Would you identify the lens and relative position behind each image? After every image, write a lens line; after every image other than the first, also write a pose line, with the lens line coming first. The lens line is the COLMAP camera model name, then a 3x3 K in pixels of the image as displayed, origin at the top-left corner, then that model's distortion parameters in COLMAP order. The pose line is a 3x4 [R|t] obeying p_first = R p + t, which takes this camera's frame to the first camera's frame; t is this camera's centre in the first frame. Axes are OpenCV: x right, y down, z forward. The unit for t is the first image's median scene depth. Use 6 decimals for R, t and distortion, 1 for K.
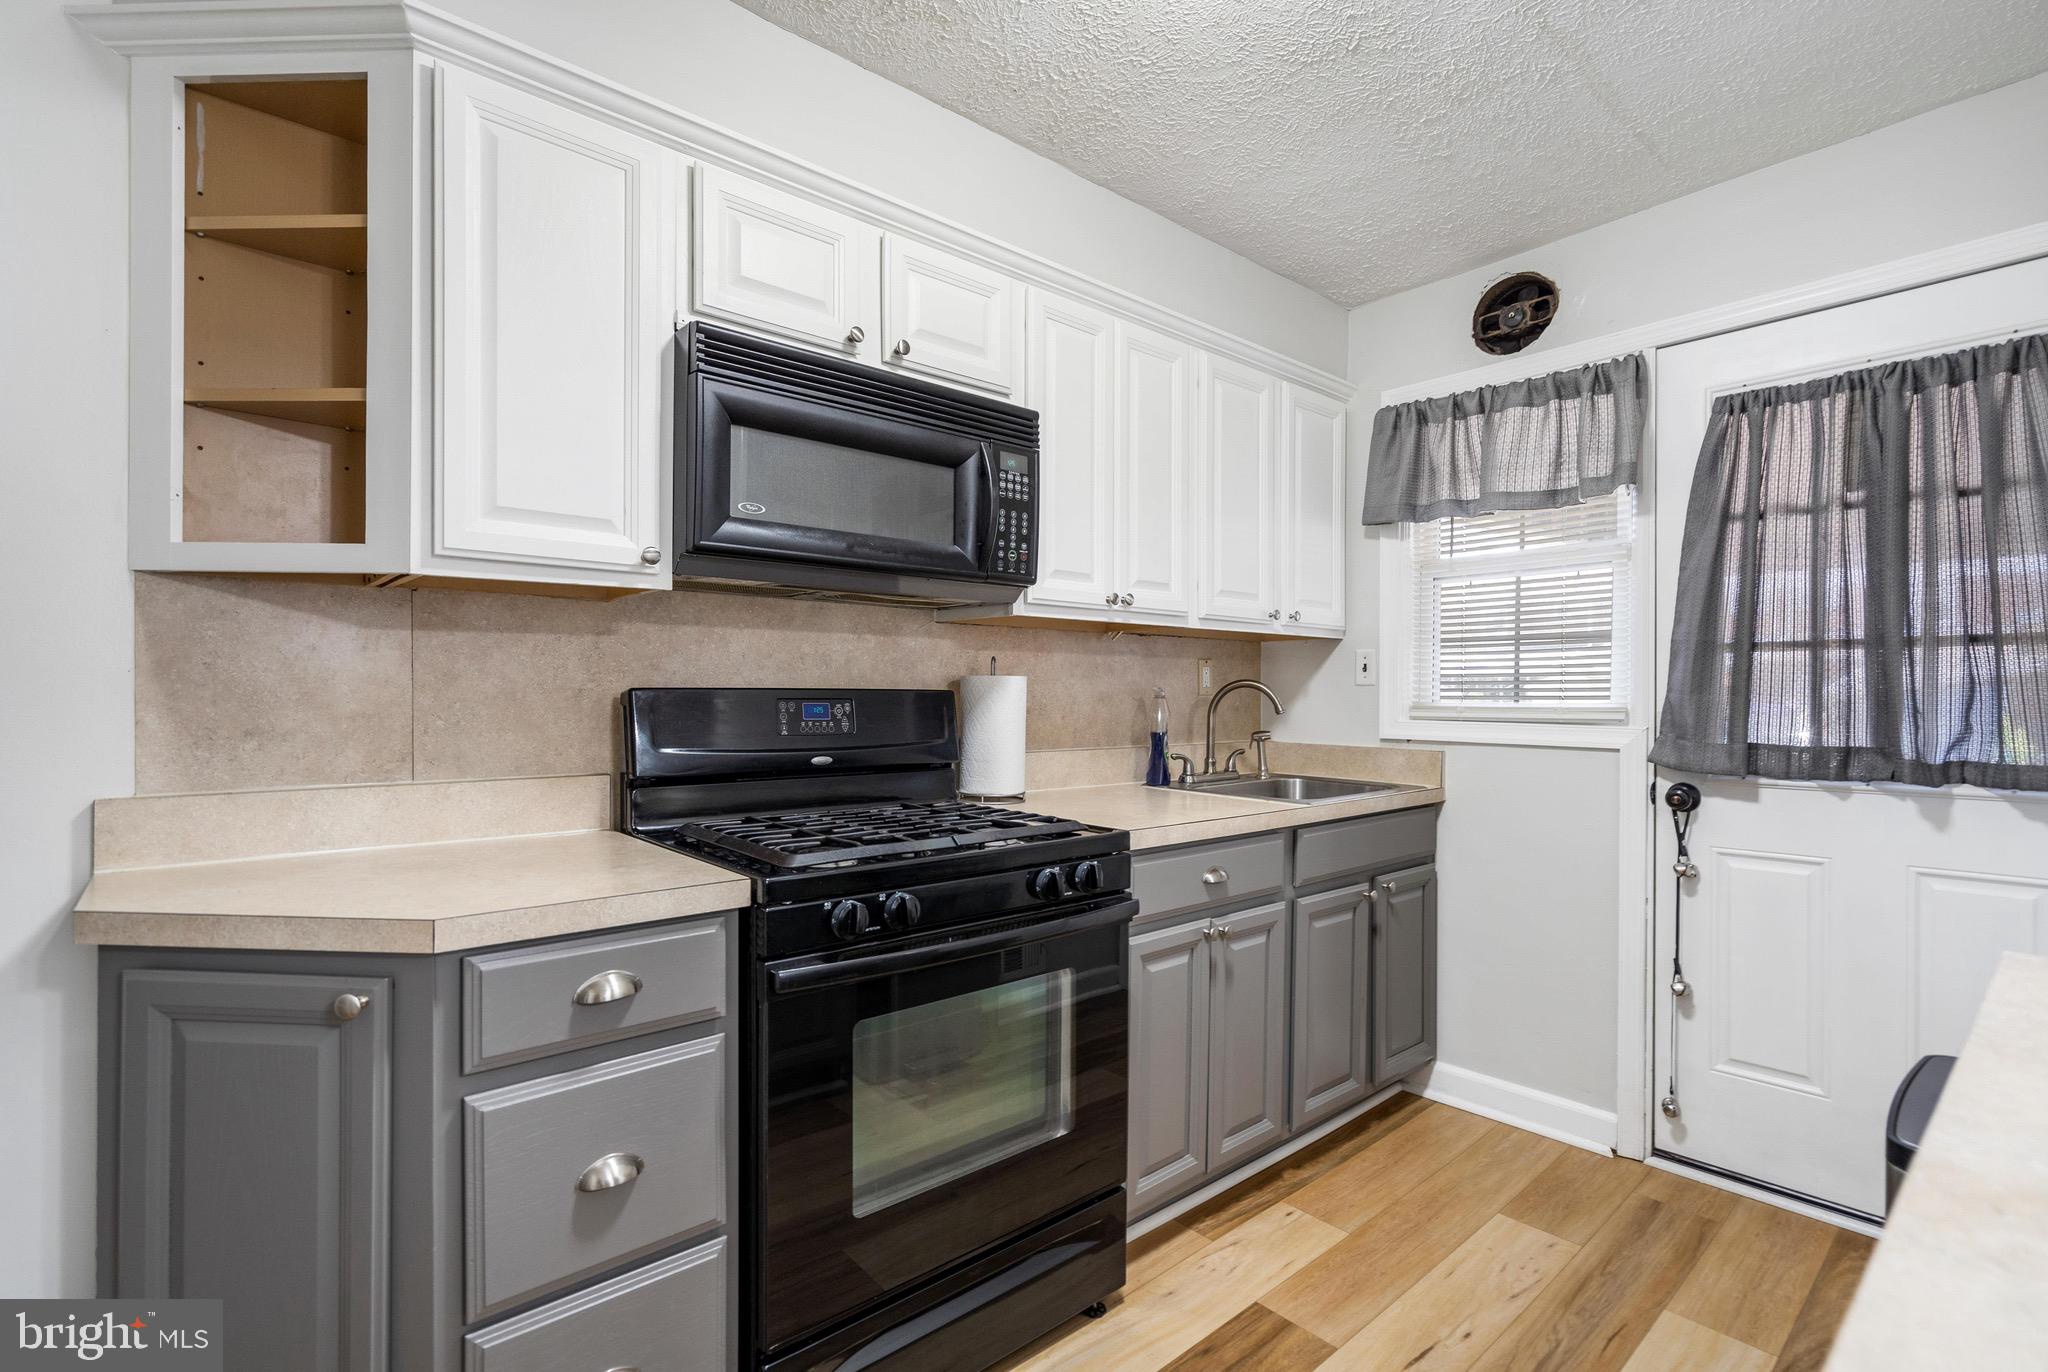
lens RADIAL K [[942.1, 0, 1031.4], [0, 942.1, 692.6], [0, 0, 1]] dist [-0.009045, 0.002602]
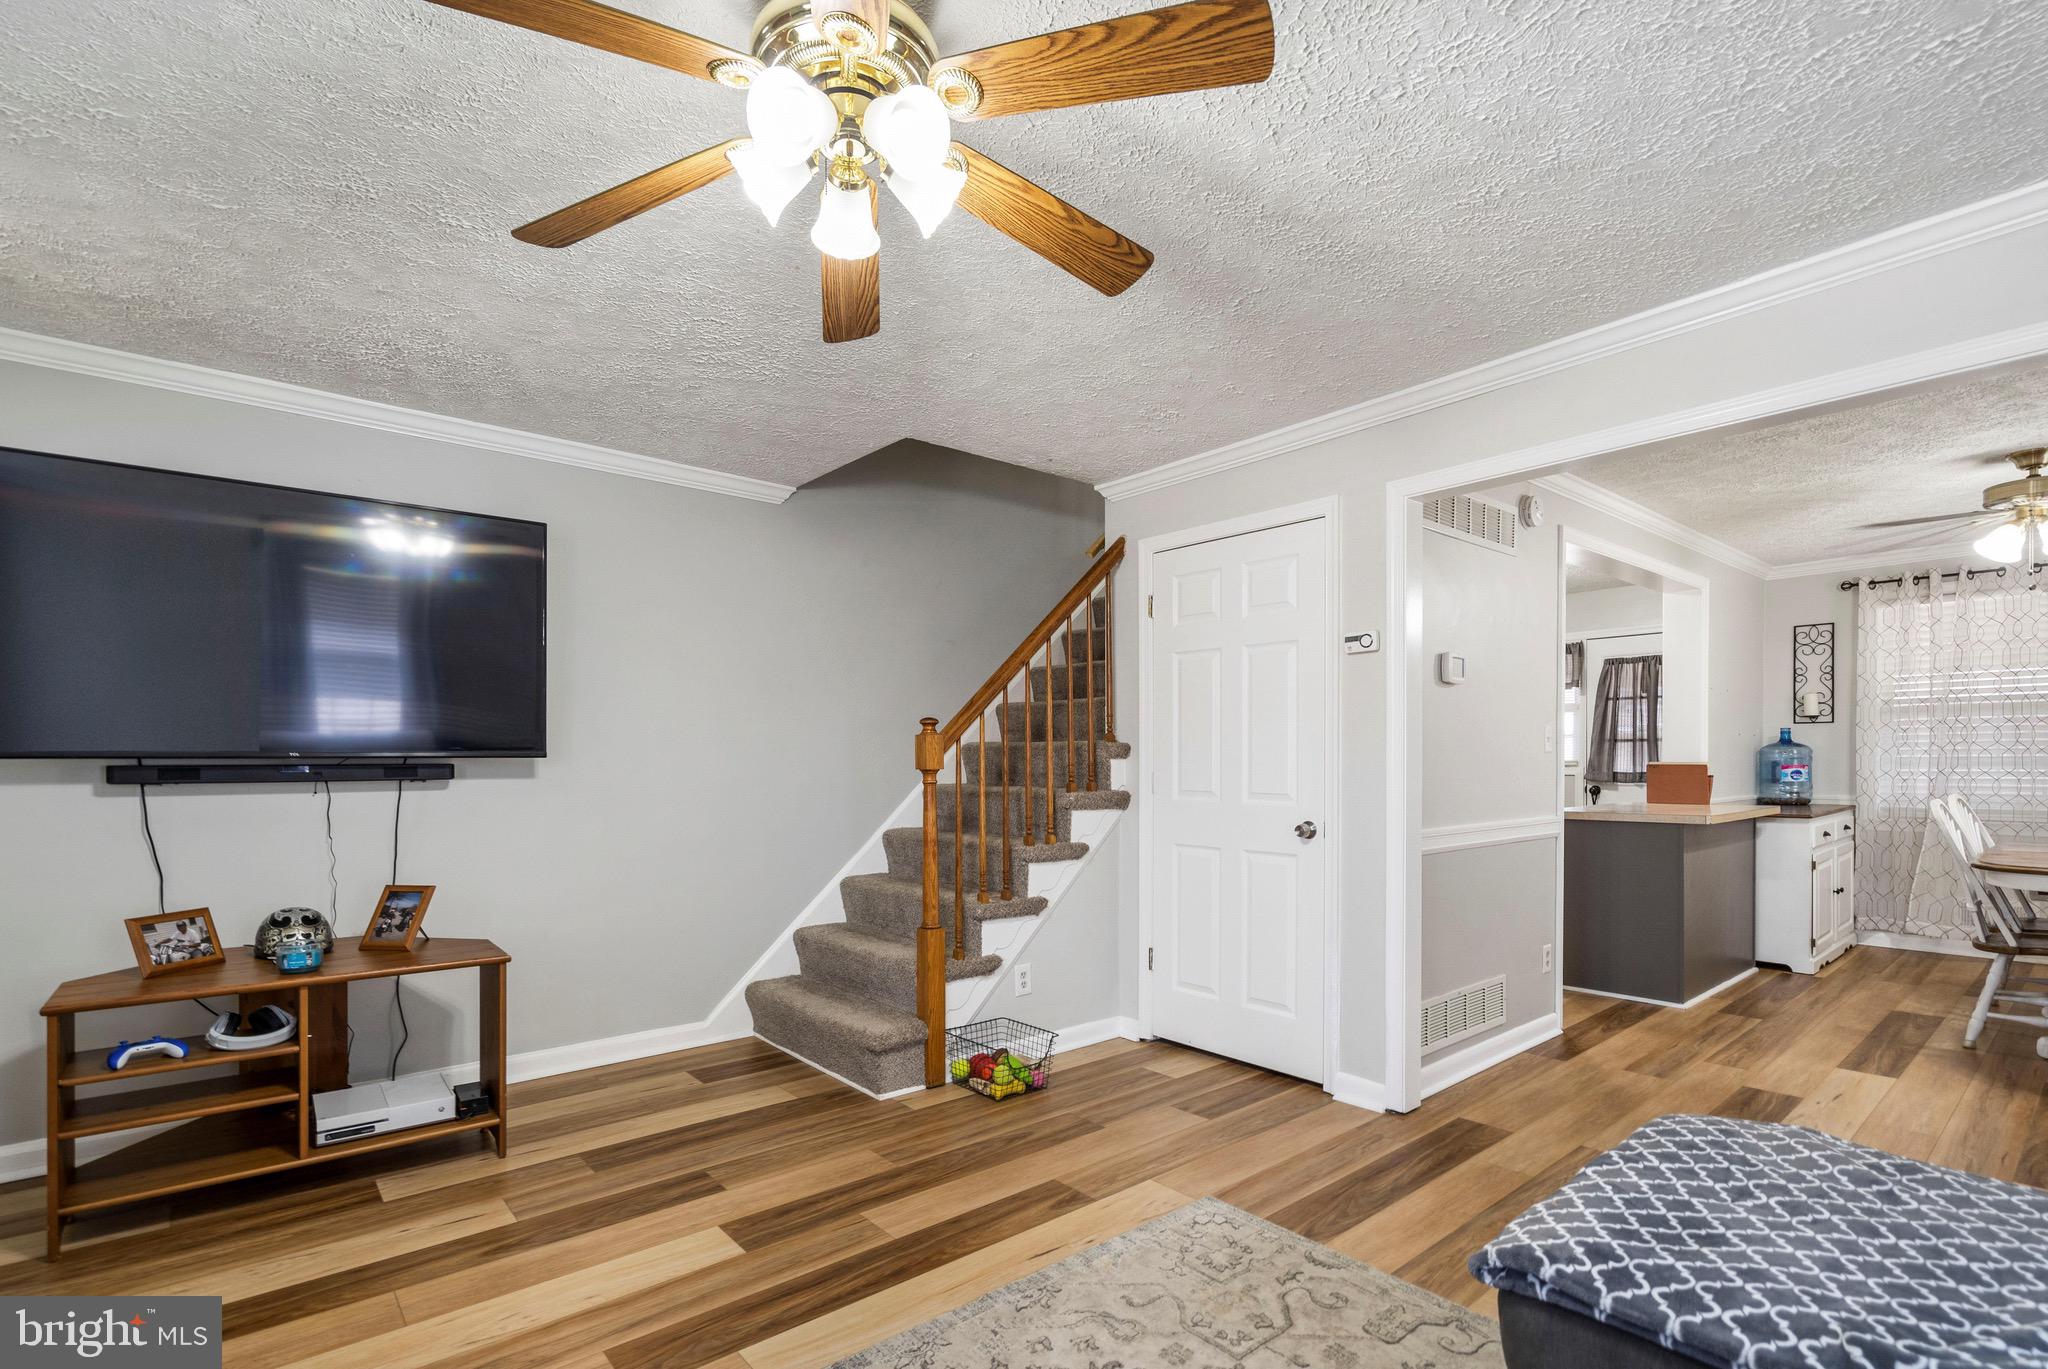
lens RADIAL K [[942.1, 0, 1032.0], [0, 942.1, 770.9], [0, 0, 1]] dist [-0.009045, 0.002602]
pose [[0.999820, -0.010748, -0.015636, -1.219559], [0.010988, 0.999822, 0.015347, -0.019950], [0.015468, -0.015516, 0.999760, -2.337933]]
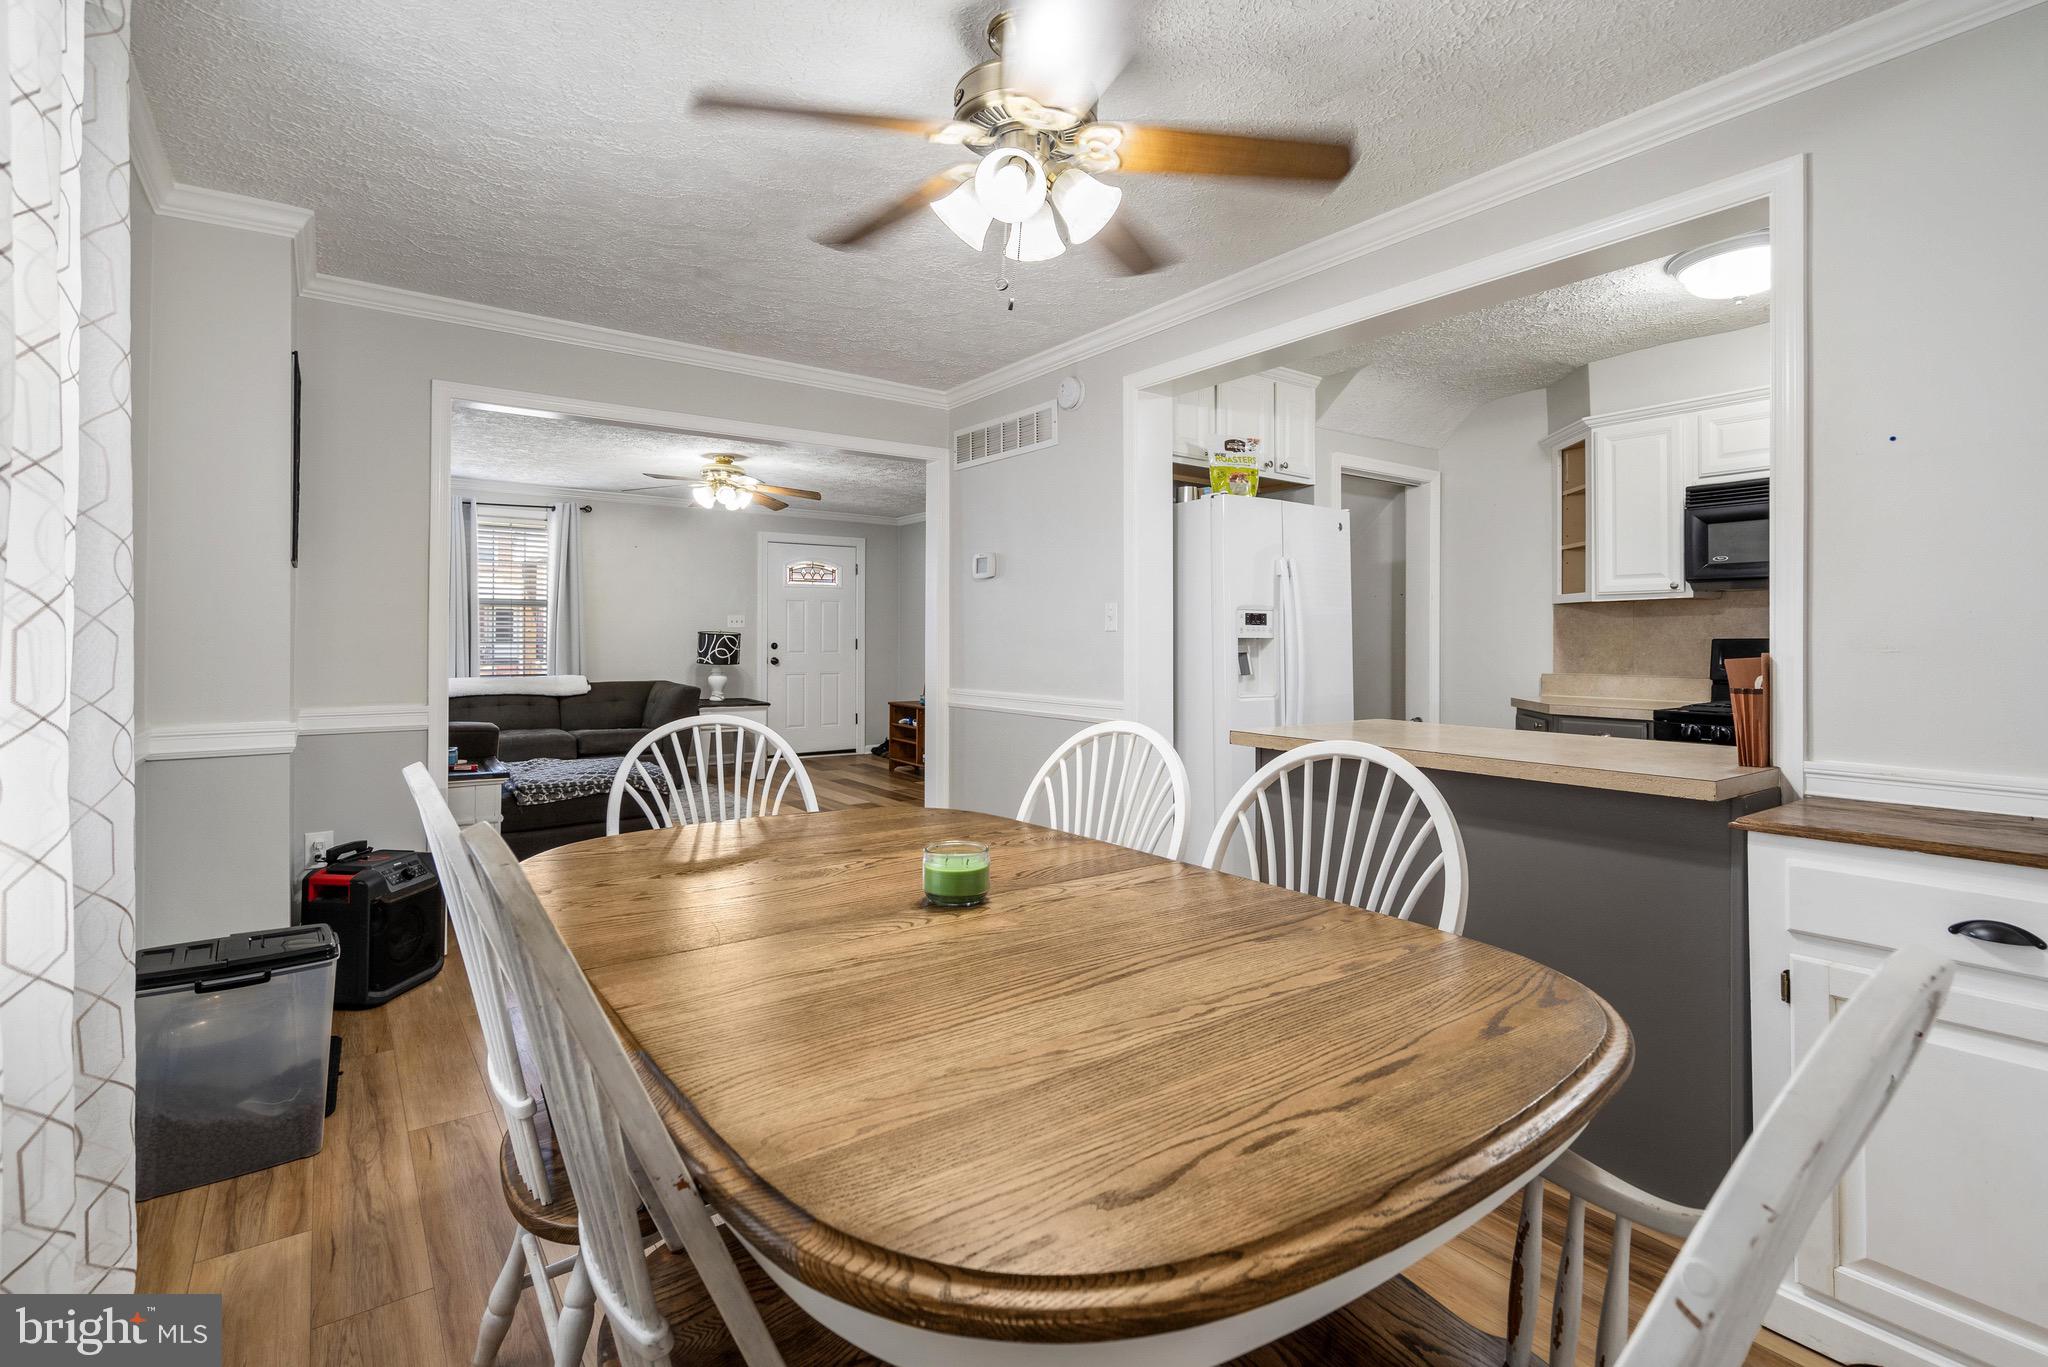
lens RADIAL K [[942.1, 0, 1031.2], [0, 942.1, 626.0], [0, 0, 1]] dist [-0.009045, 0.002602]
pose [[-0.071968, -0.019636, -0.997214, 1.662861], [0.000902, 0.999804, -0.019752, 0.006647], [0.997407, -0.002321, -0.071936, -0.388093]]
